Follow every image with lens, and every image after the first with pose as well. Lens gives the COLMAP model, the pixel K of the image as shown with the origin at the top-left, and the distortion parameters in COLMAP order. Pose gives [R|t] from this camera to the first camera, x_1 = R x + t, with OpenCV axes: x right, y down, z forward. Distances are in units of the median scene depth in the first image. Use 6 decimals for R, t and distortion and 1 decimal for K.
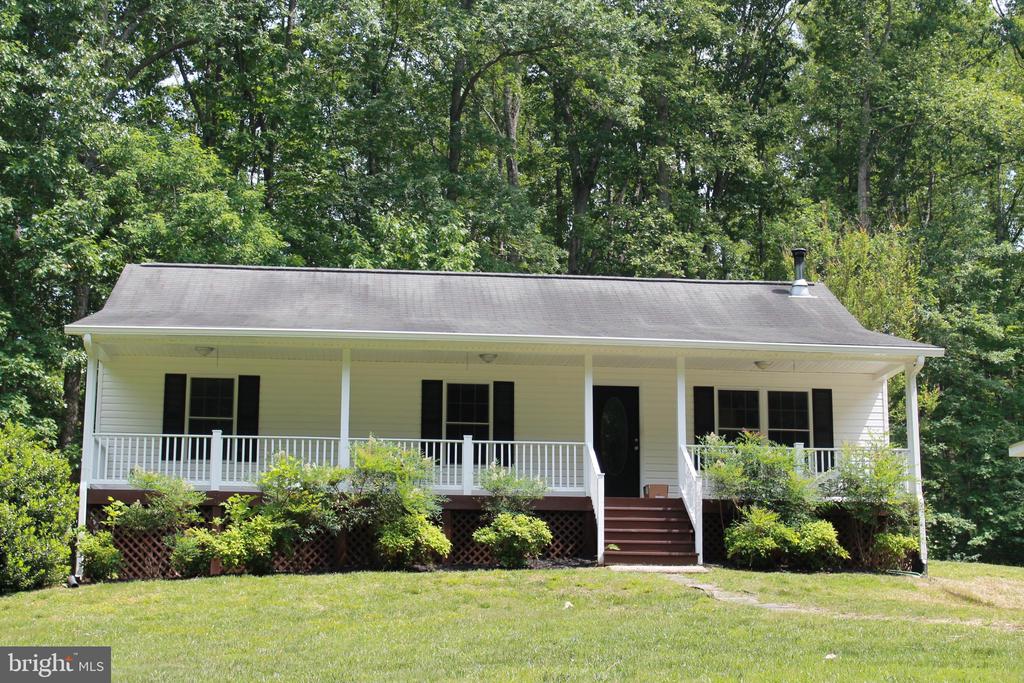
lens RADIAL K [[1651.0, 0, 515.4], [0, 1651.0, 355.0], [0, 0, 1]] dist [0.038383, 0.000000]
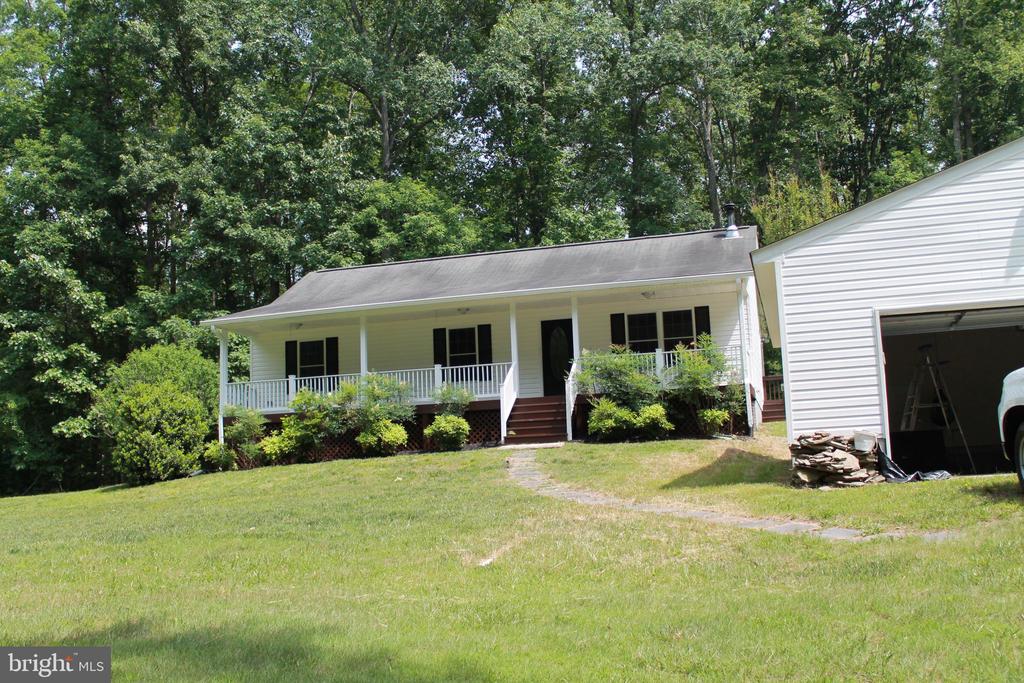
lens RADIAL K [[1058.0, 0, 523.0], [0, 1058.0, 356.7], [0, 0, 1]] dist [-0.053027, 0.000000]
pose [[0.925386, -0.088762, -0.368487, 0.373686], [0.111338, 0.992960, 0.040419, 0.010006], [0.362305, -0.078430, 0.928754, 0.112524]]
